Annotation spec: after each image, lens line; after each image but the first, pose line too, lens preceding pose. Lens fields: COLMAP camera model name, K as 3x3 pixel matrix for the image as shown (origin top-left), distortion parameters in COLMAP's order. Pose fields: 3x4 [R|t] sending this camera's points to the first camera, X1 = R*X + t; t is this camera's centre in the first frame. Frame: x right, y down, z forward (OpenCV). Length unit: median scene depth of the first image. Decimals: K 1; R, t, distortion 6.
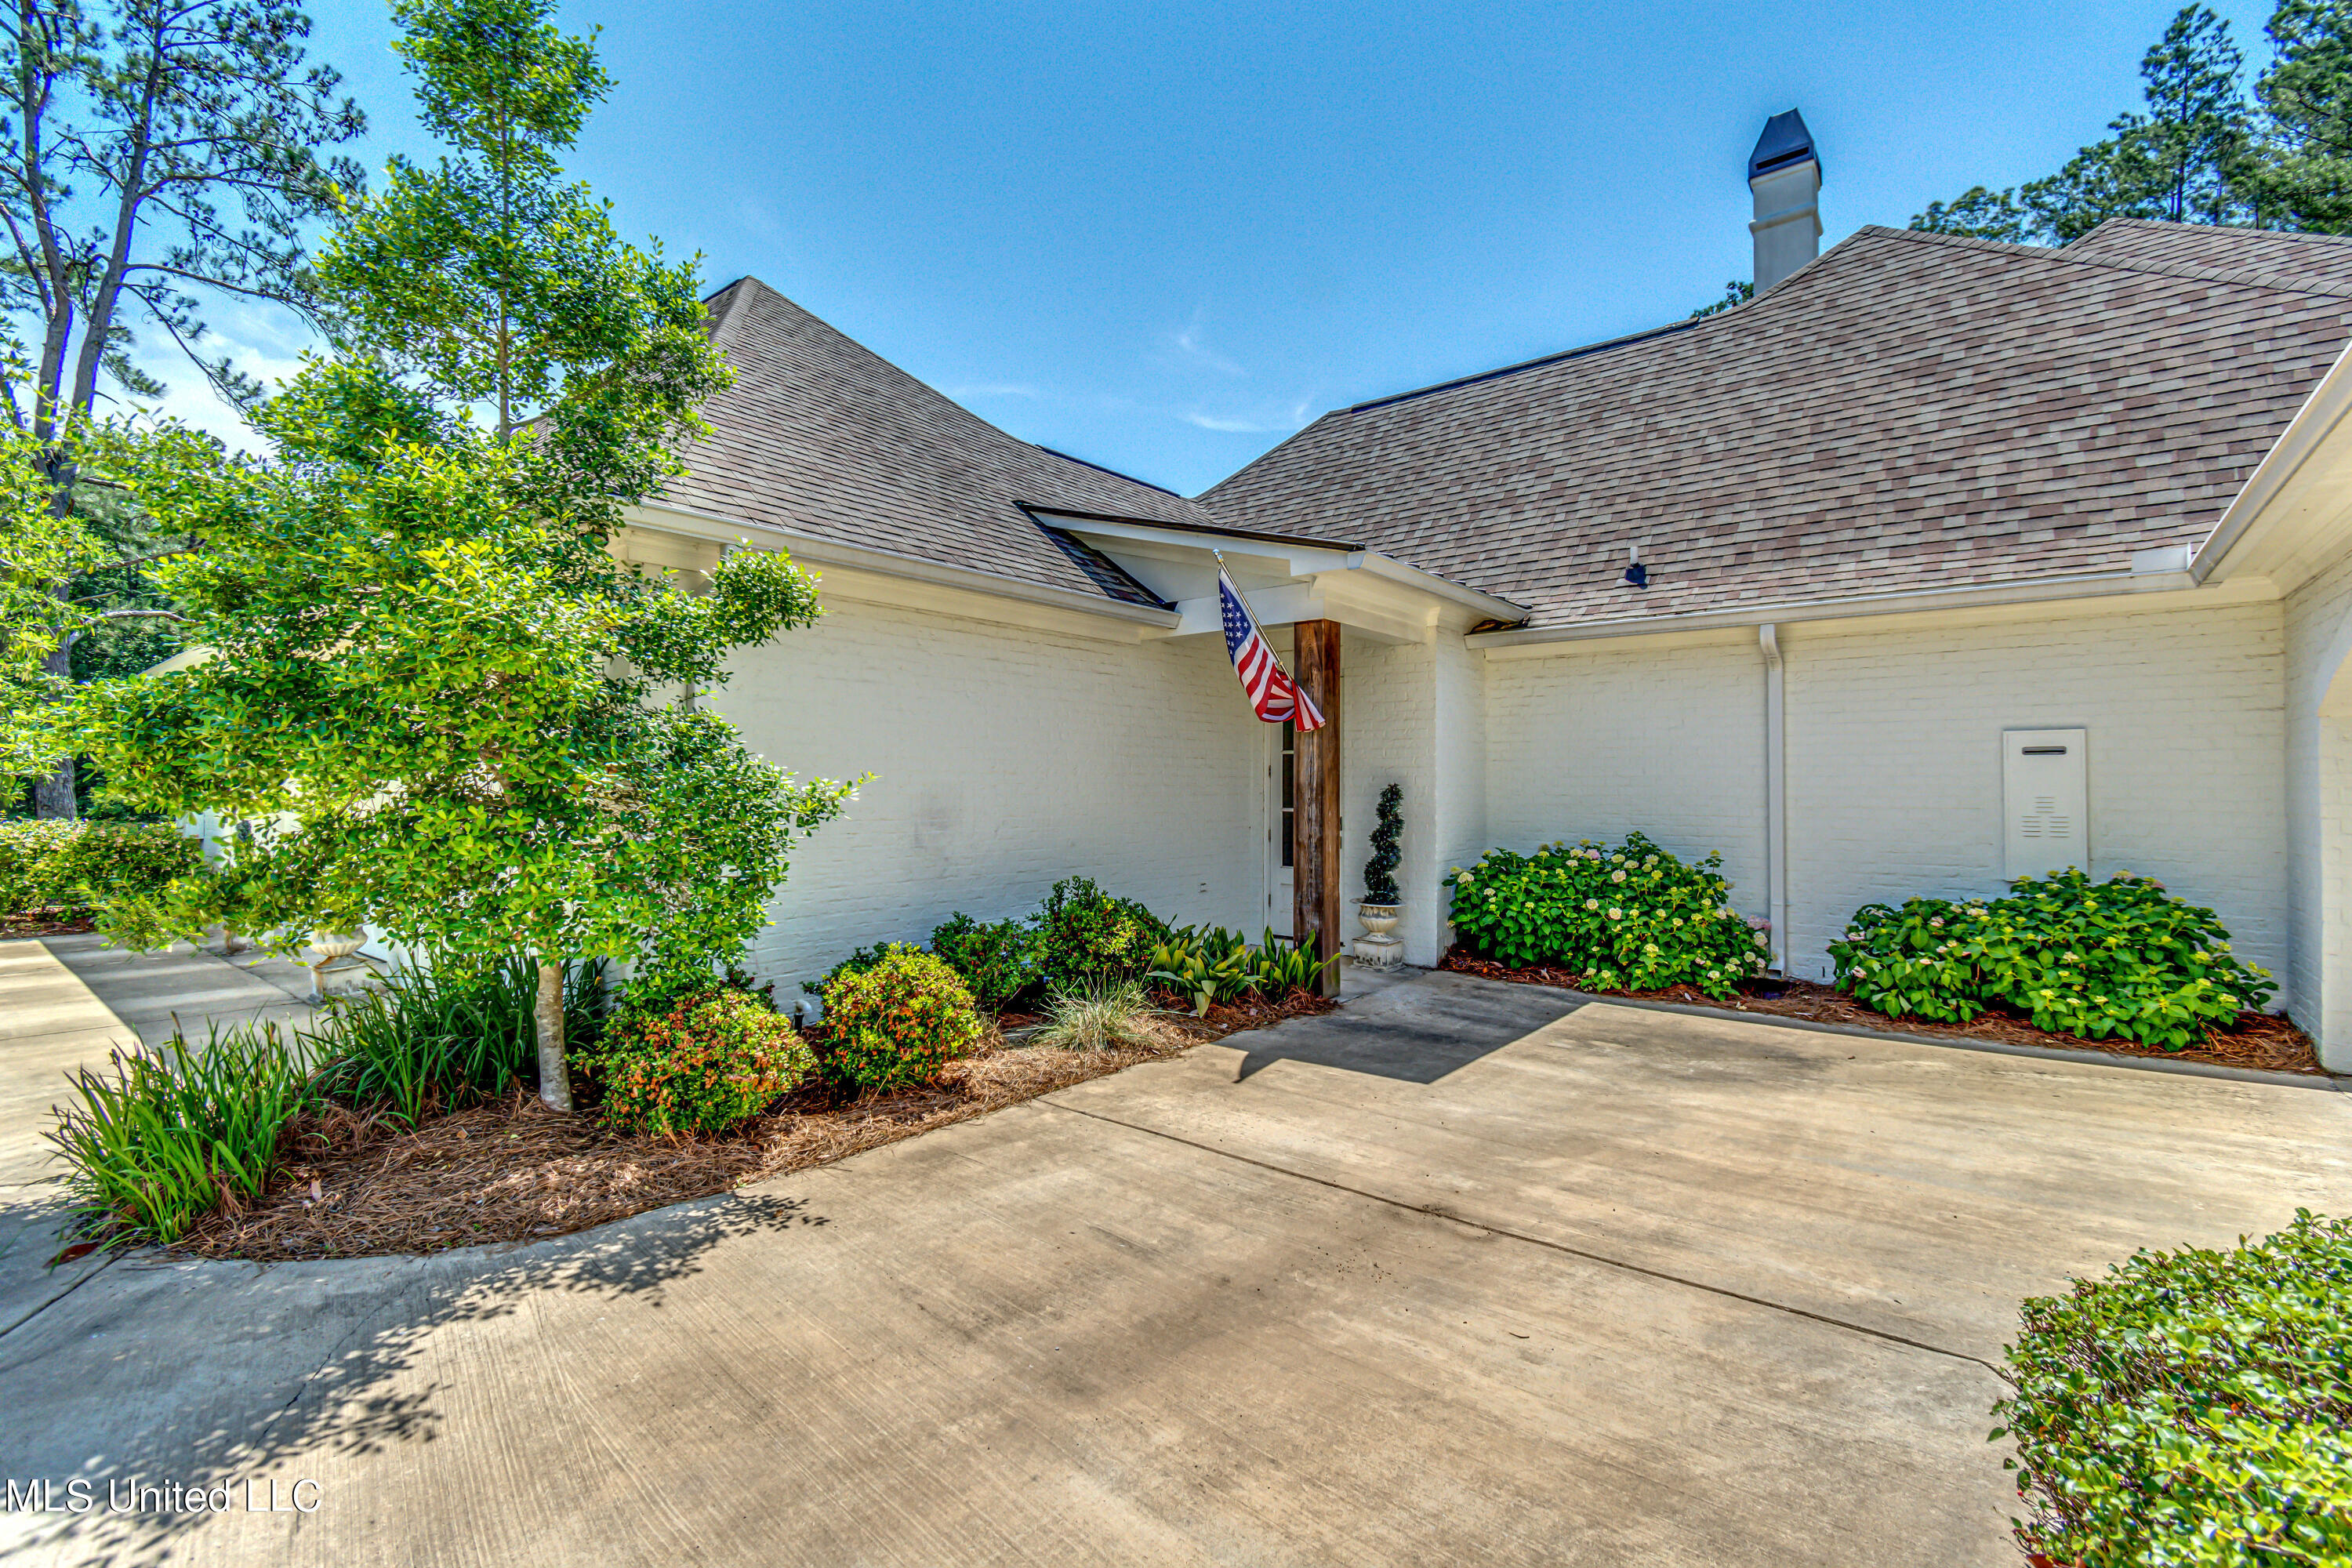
lens RADIAL K [[1051.0, 0, 1191.5], [0, 1051.0, 768.8], [0, 0, 1]] dist [0.004540, -0.003628]
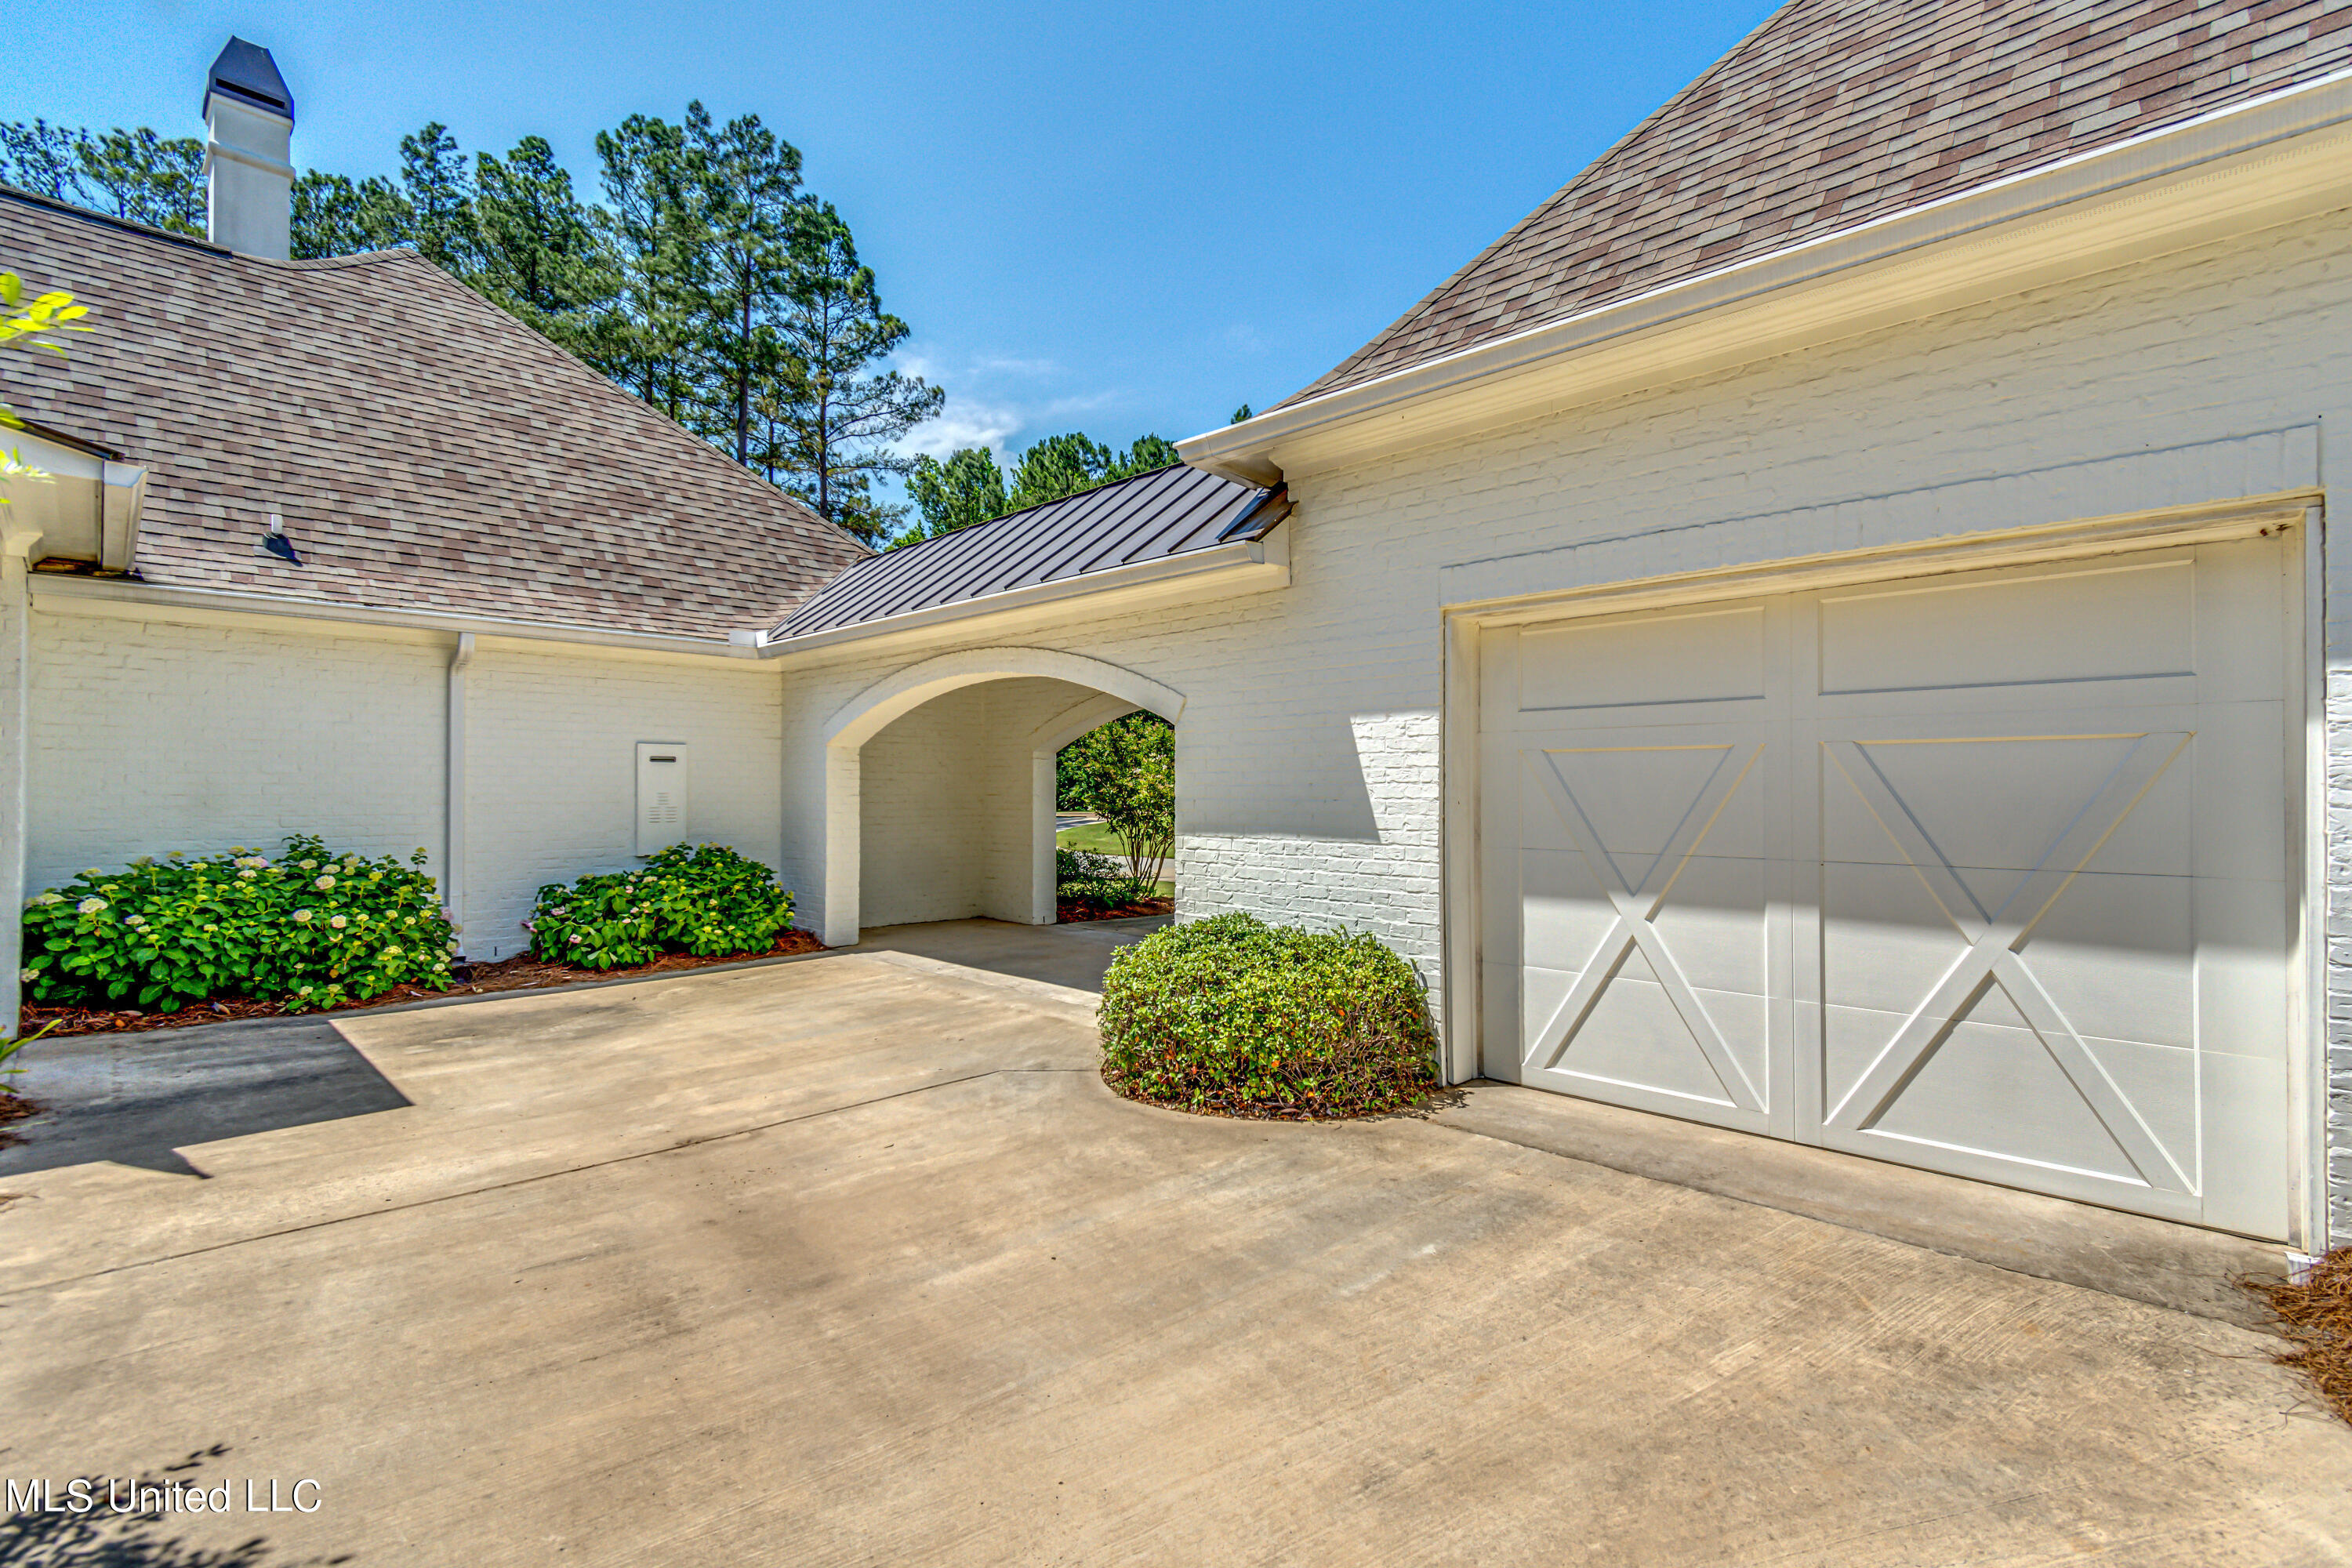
lens RADIAL K [[1051.0, 0, 1191.5], [0, 1051.0, 768.8], [0, 0, 1]] dist [0.004540, -0.003628]
pose [[0.098393, 0.017753, 0.994989, -0.763622], [-0.018750, 0.999696, -0.015983, 0.006682], [-0.994971, -0.017084, 0.098696, 0.278309]]
